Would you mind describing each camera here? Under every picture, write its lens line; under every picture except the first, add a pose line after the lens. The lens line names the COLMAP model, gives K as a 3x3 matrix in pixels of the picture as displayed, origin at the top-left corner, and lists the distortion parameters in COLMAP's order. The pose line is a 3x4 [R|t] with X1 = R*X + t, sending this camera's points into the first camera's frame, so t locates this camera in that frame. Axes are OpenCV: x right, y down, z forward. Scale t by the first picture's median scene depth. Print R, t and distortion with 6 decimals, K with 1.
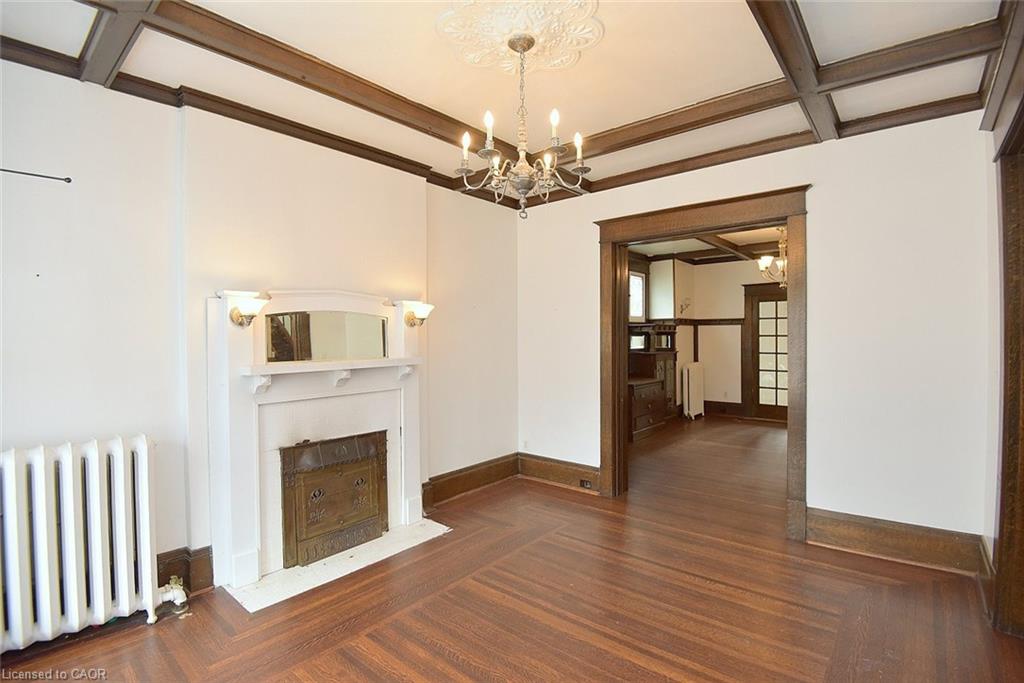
lens RADIAL K [[478.2, 0, 521.4], [0, 478.2, 339.3], [0, 0, 1]] dist [-0.026220, -0.004850]
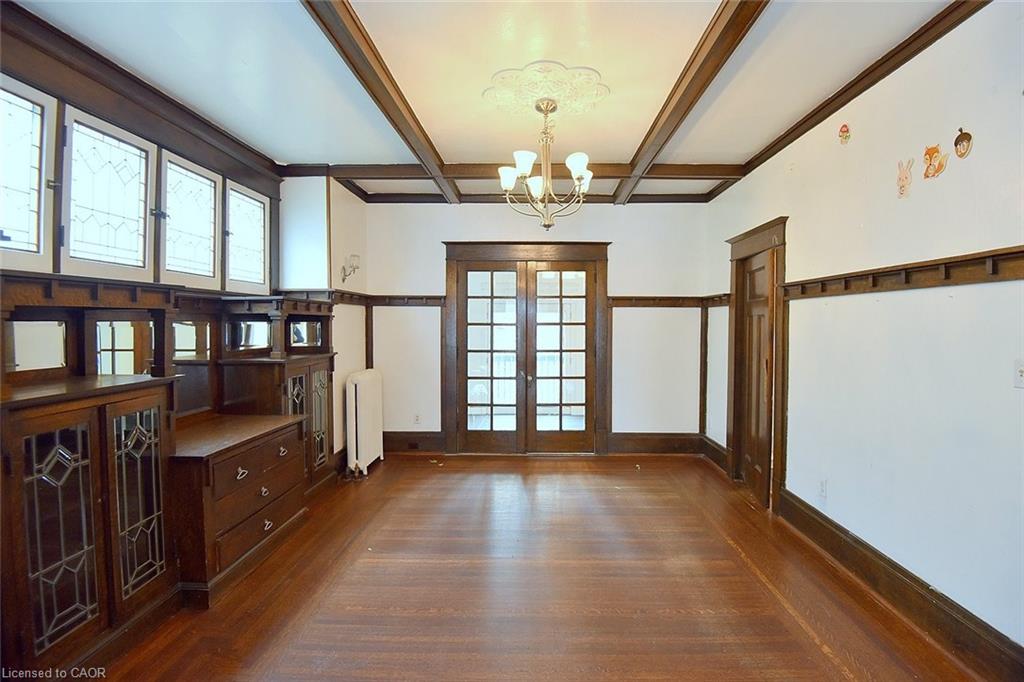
lens RADIAL K [[478.2, 0, 520.8], [0, 478.2, 338.6], [0, 0, 1]] dist [-0.026220, -0.004850]
pose [[0.785557, -0.009279, 0.618720, 0.159729], [-0.006850, 0.999696, 0.023690, -0.003835], [-0.618751, -0.022848, 0.785255, 0.450949]]
